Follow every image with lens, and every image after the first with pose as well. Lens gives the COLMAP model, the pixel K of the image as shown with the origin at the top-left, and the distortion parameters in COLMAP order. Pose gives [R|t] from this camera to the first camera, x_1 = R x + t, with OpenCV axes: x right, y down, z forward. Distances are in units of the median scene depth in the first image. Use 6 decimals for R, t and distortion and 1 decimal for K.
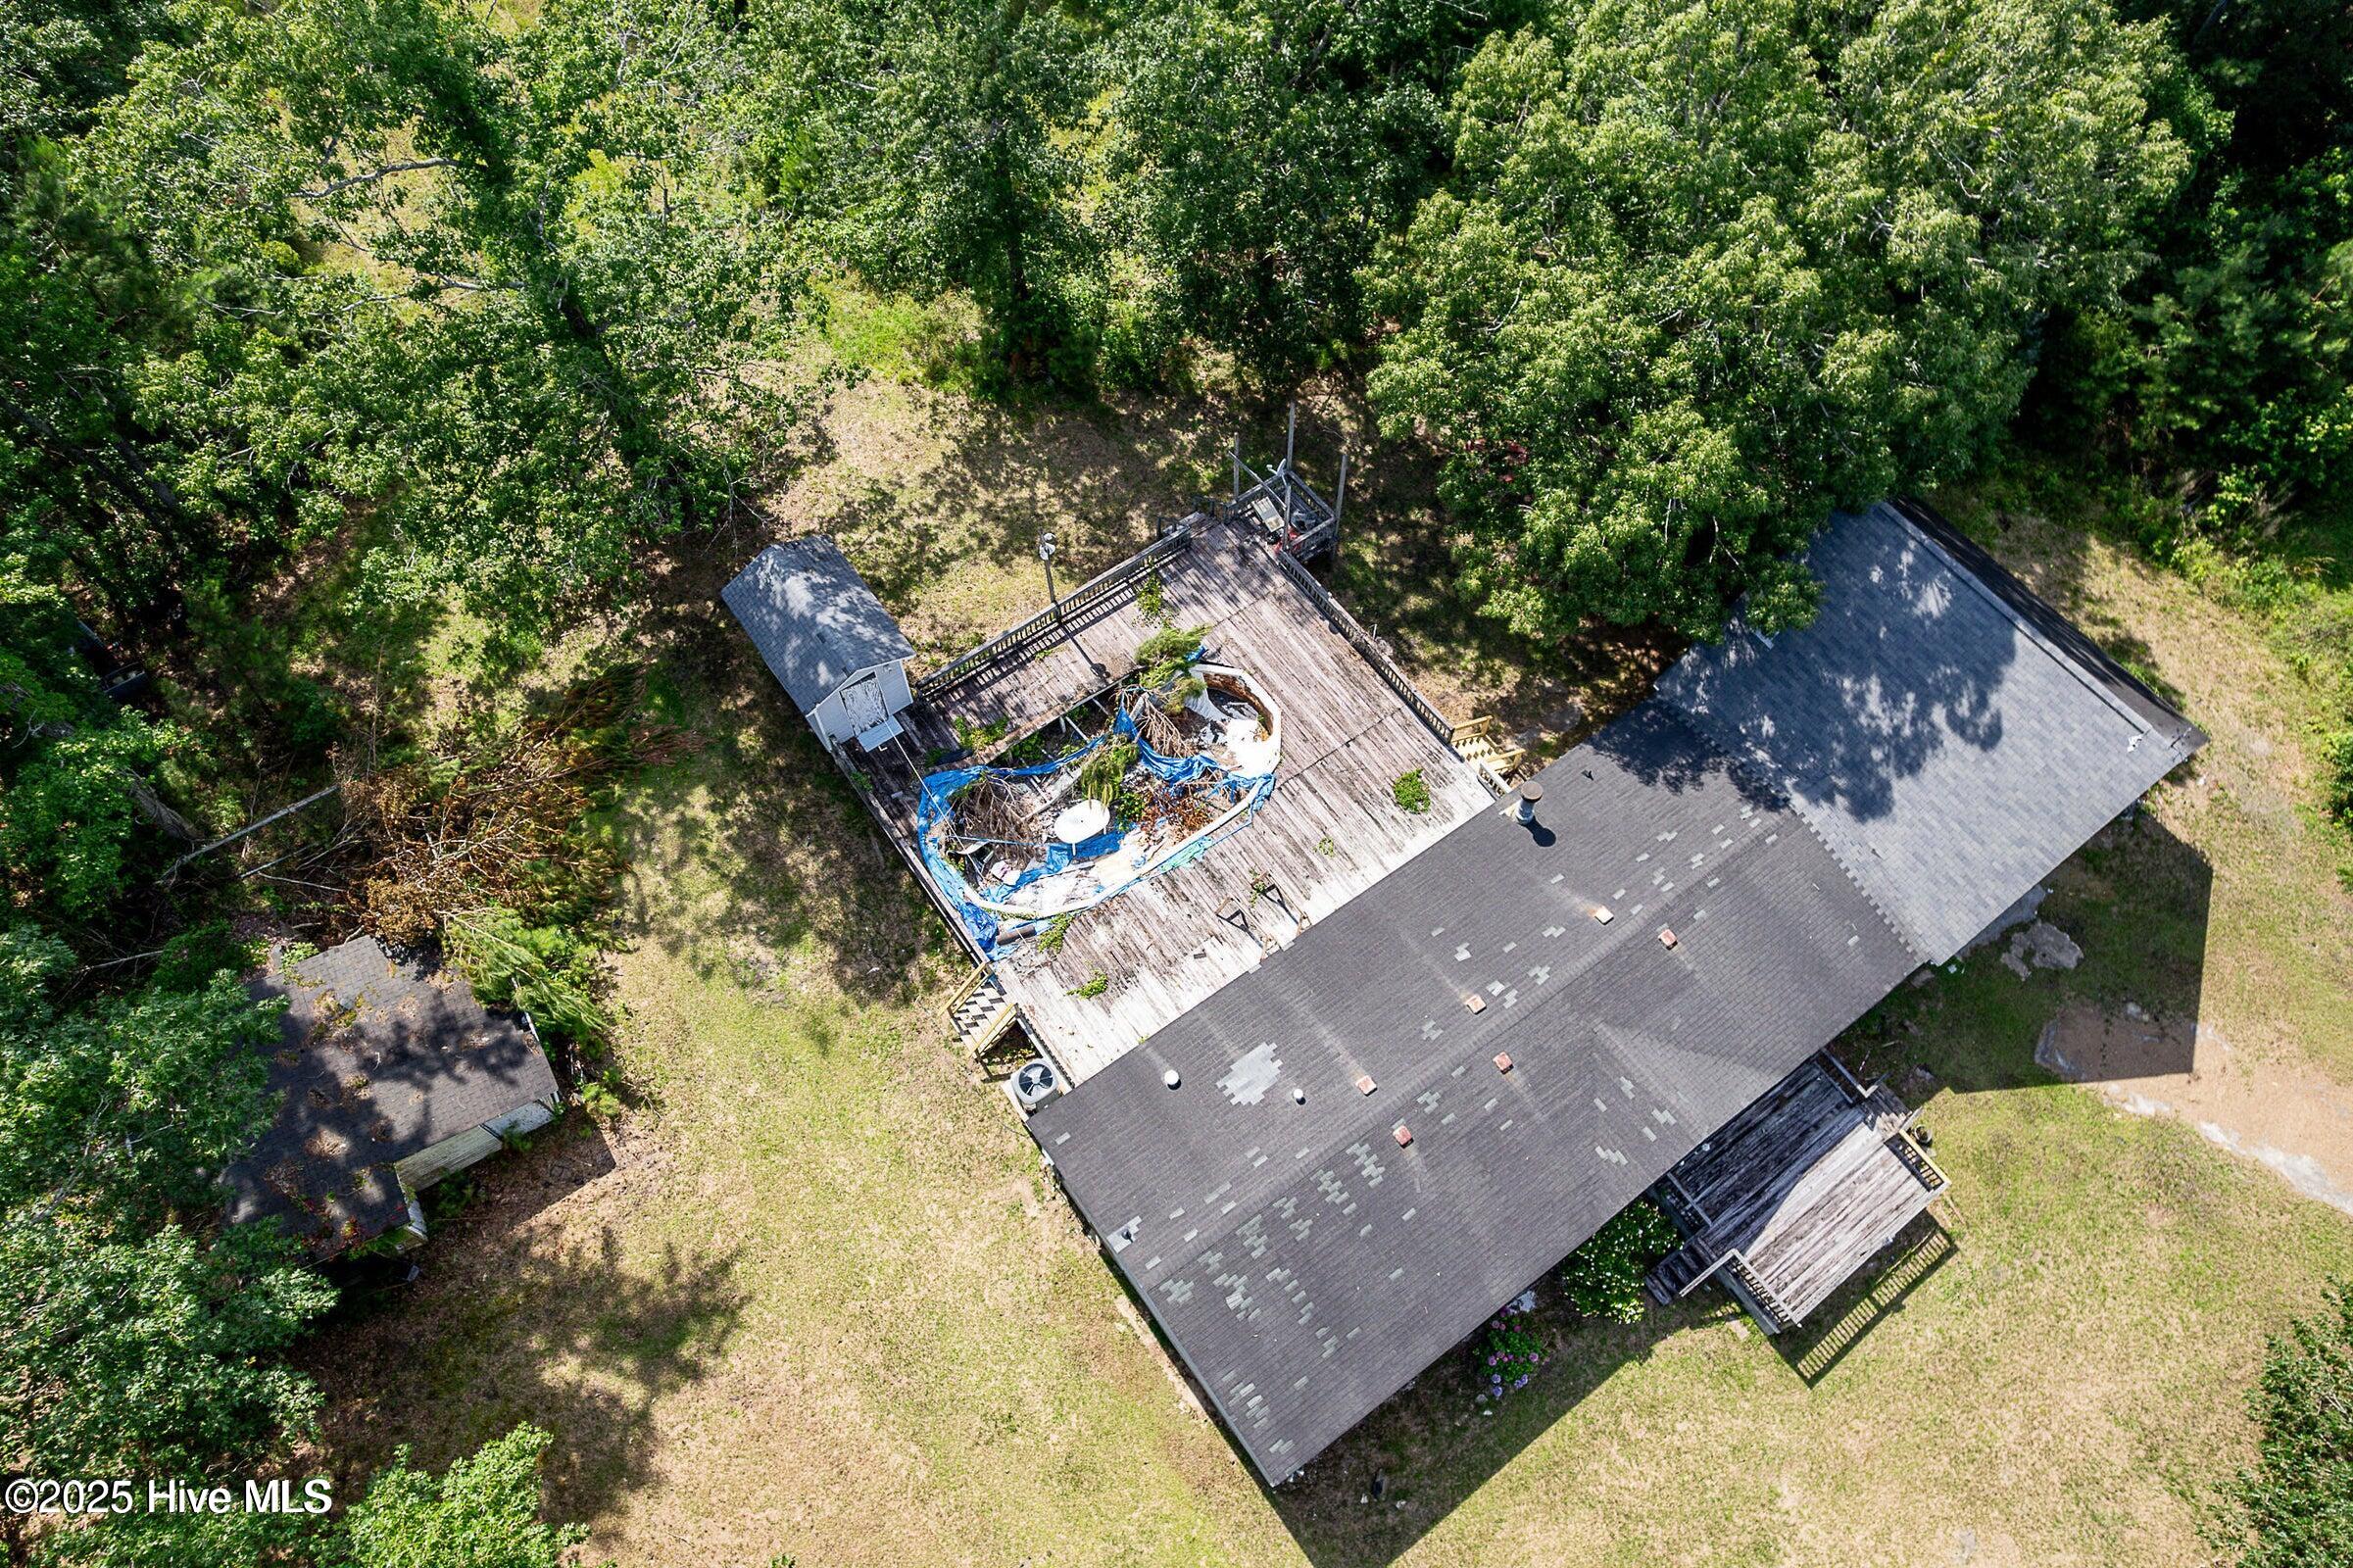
lens RADIAL K [[1556.4, 0, 1176.5], [0, 1556.4, 784.0], [0, 0, 1]] dist [-0.037083, 0.002715]
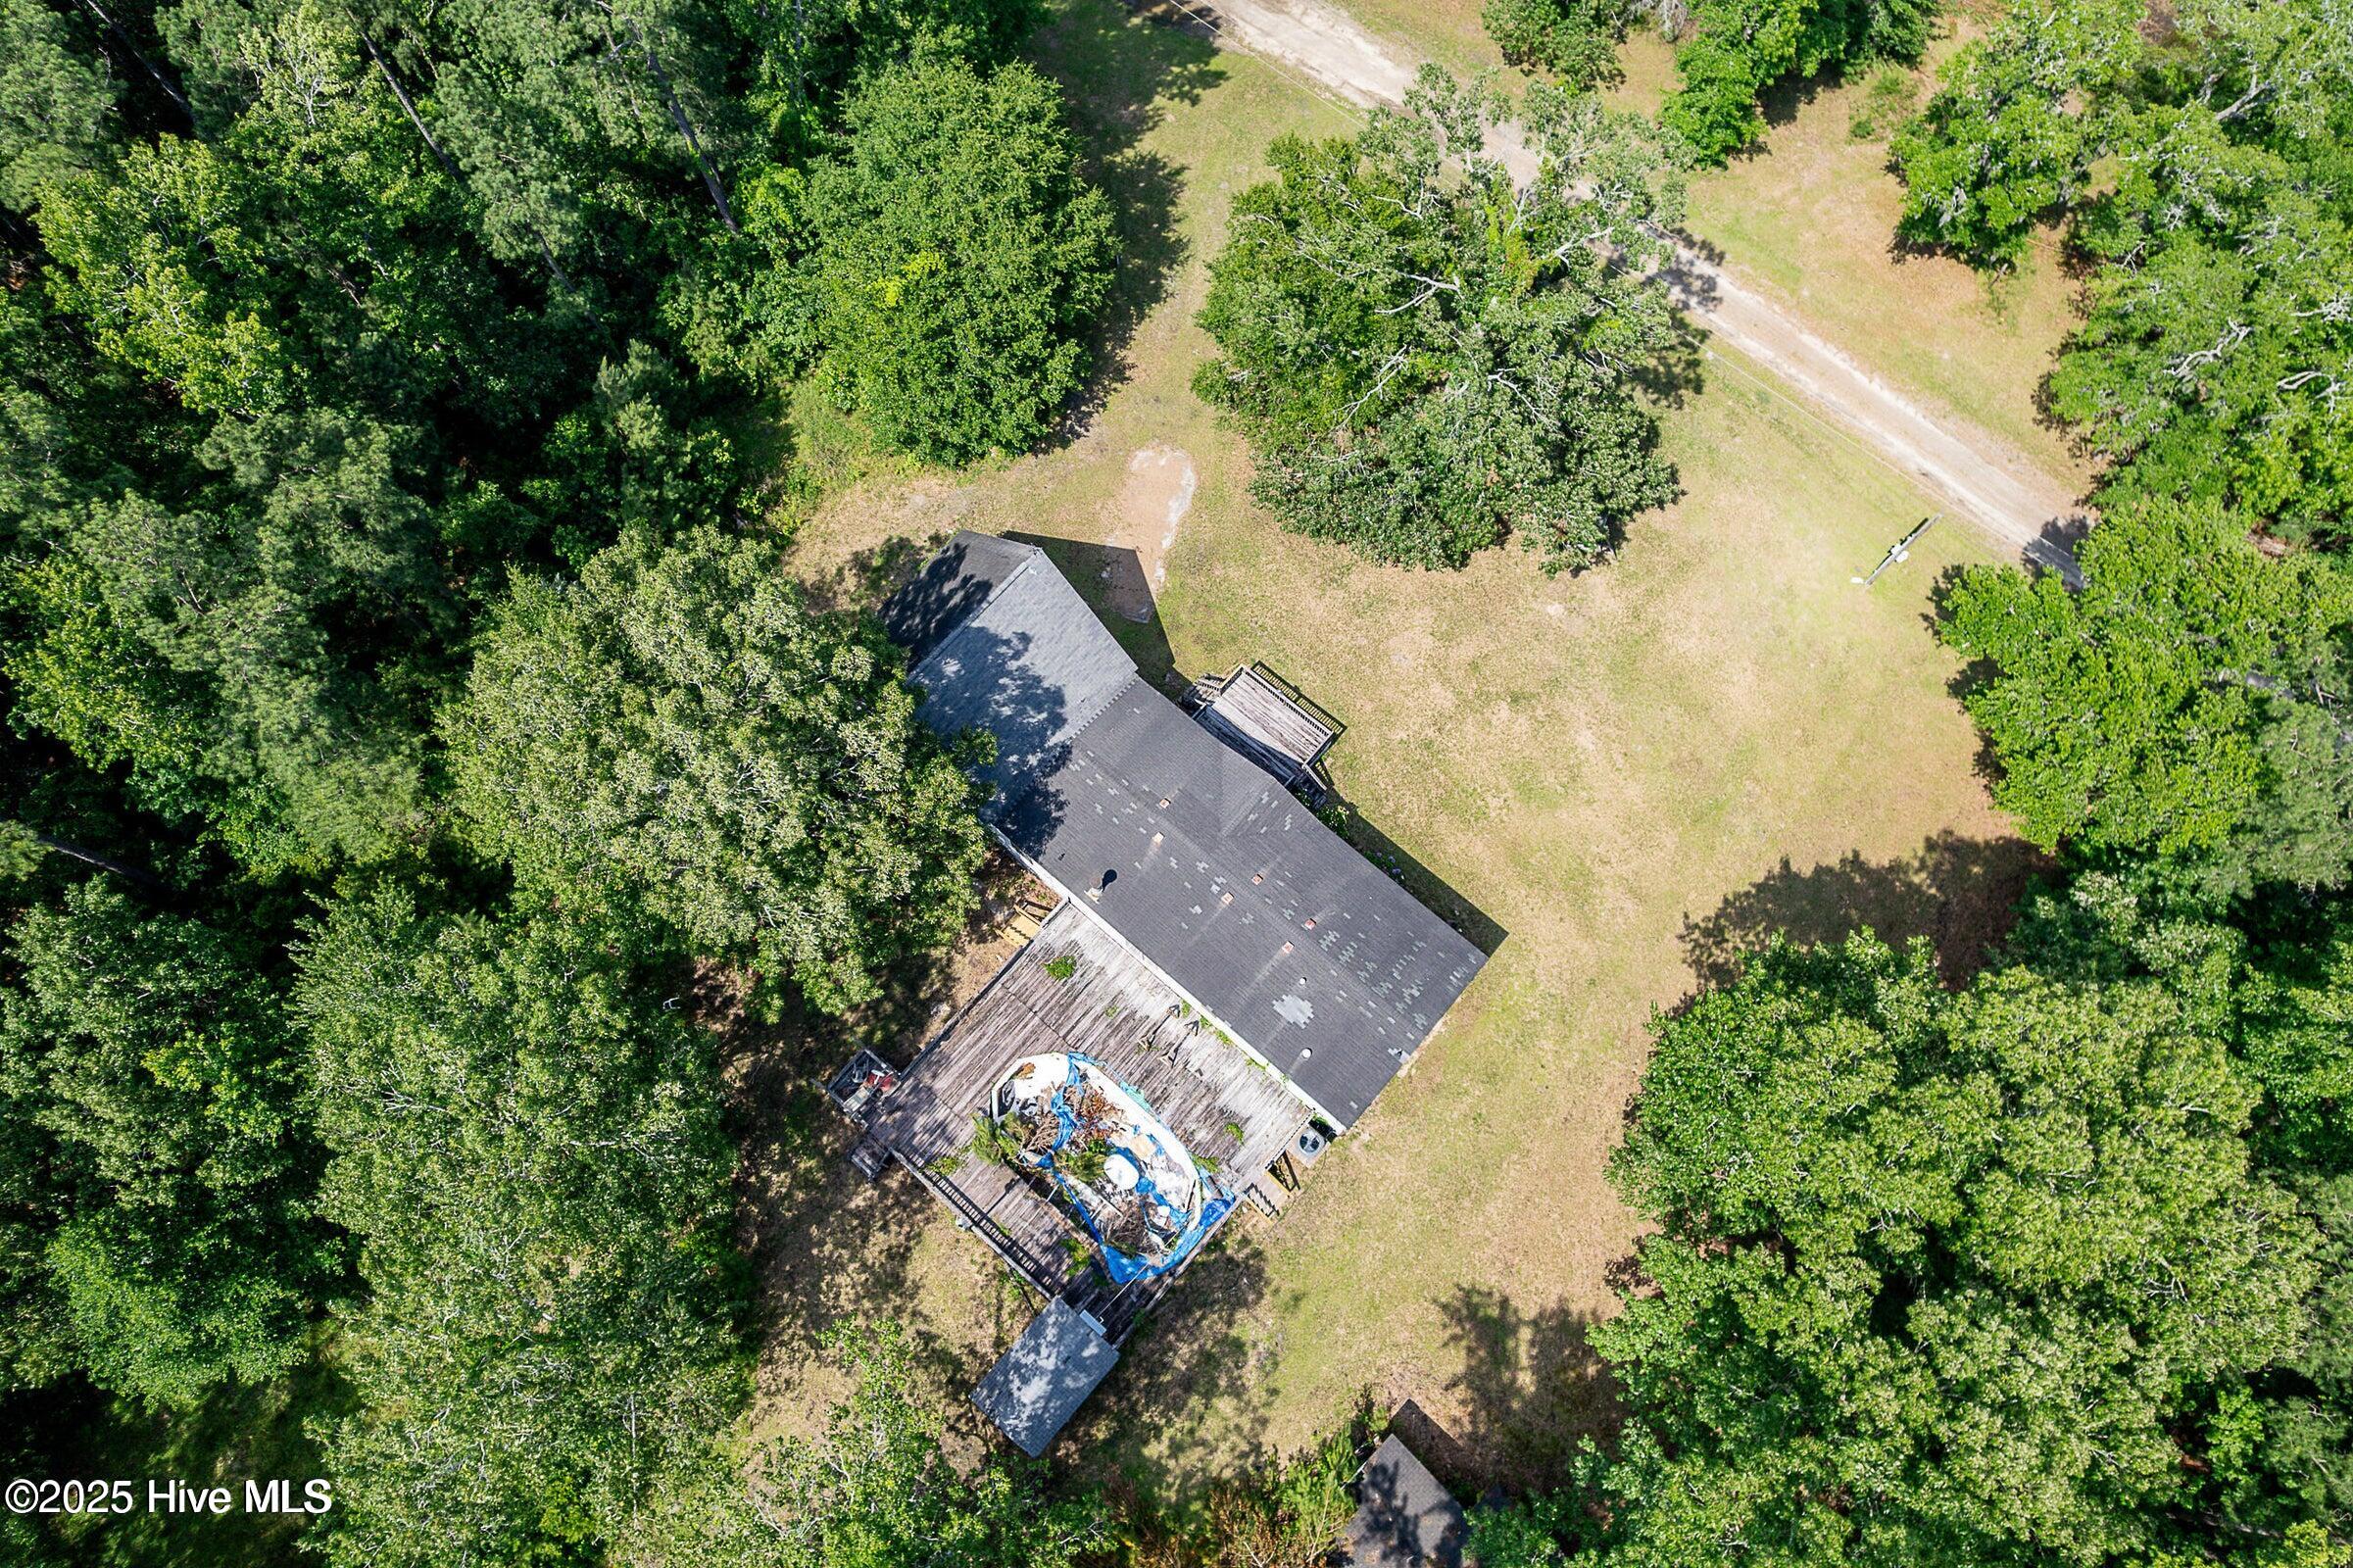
lens RADIAL K [[1556.4, 0, 1176.5], [0, 1556.4, 784.0], [0, 0, 1]] dist [-0.037083, 0.002715]
pose [[-0.231050, -0.913013, 0.336190, -0.260281], [0.847922, -0.019509, 0.529762, -0.796584], [-0.477121, 0.407465, 0.778671, -0.403638]]
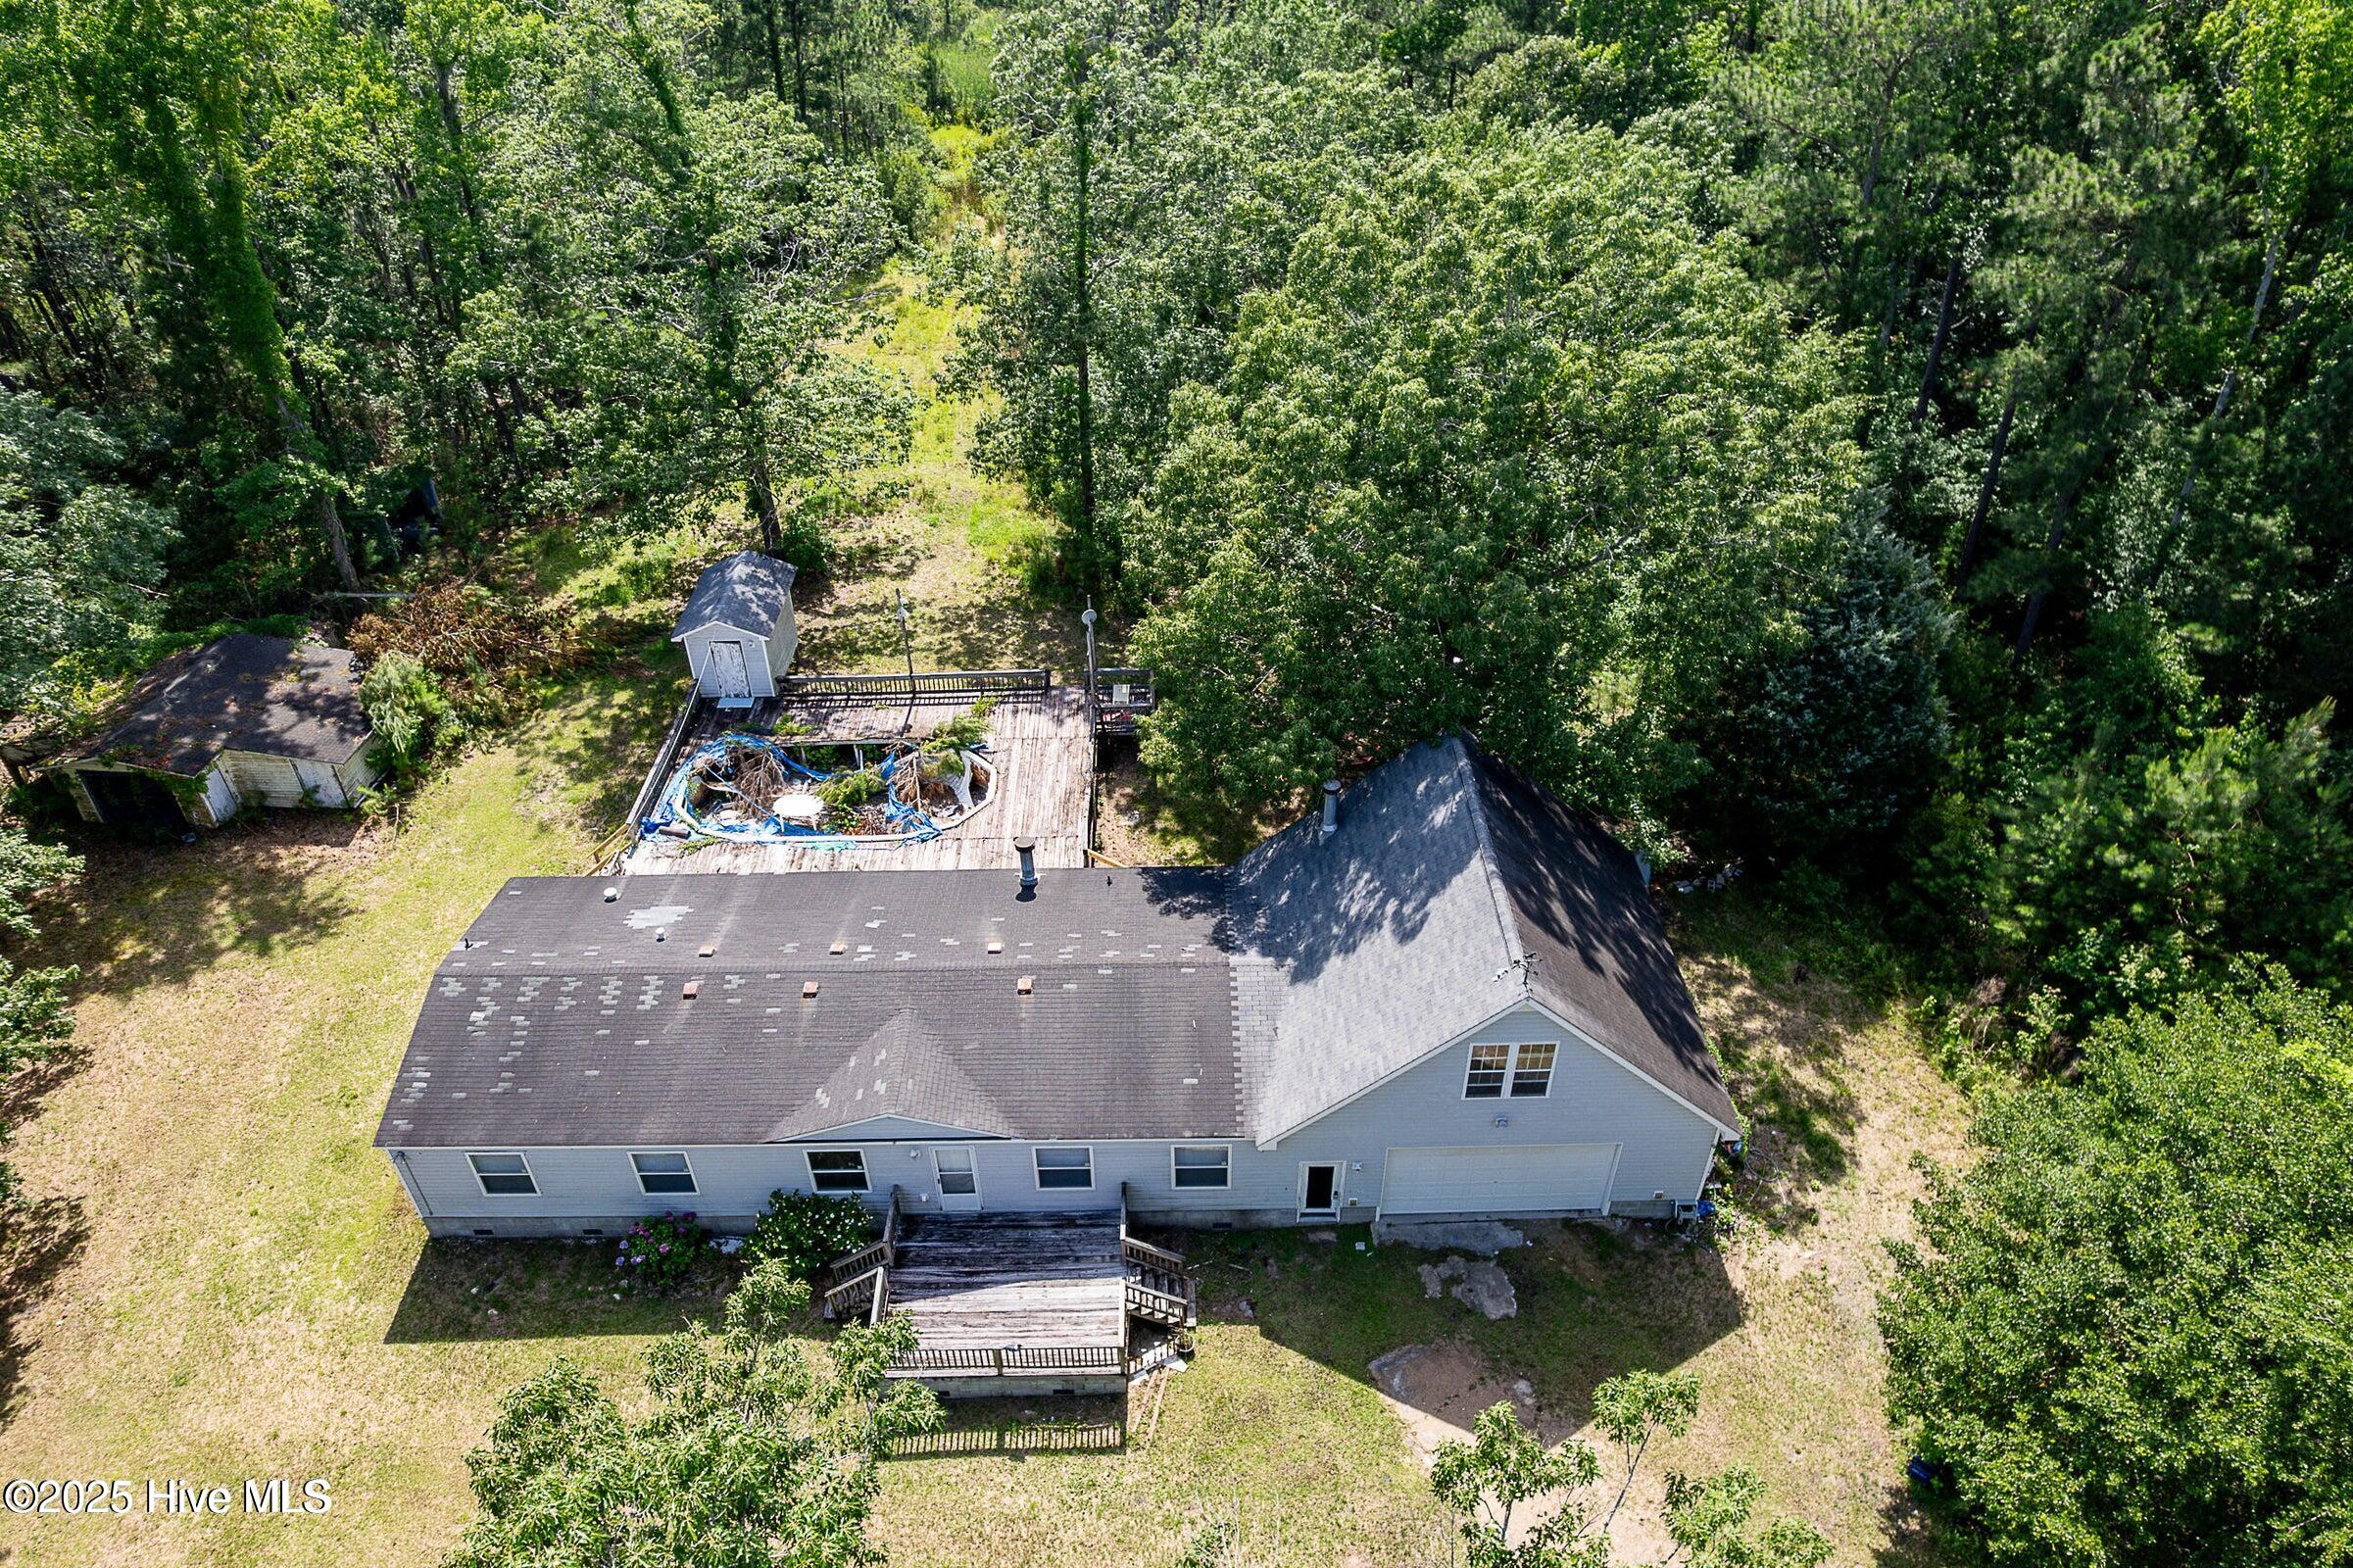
lens RADIAL K [[1492.2, 0, 1176.5], [0, 1492.2, 784.0], [0, 0, 1]] dist [-0.089974, 0.000051]
pose [[0.817479, 0.334253, -0.469045, 0.749519], [-0.497358, 0.820359, -0.282216, 0.202918], [0.290454, 0.463989, 0.836869, 0.155861]]
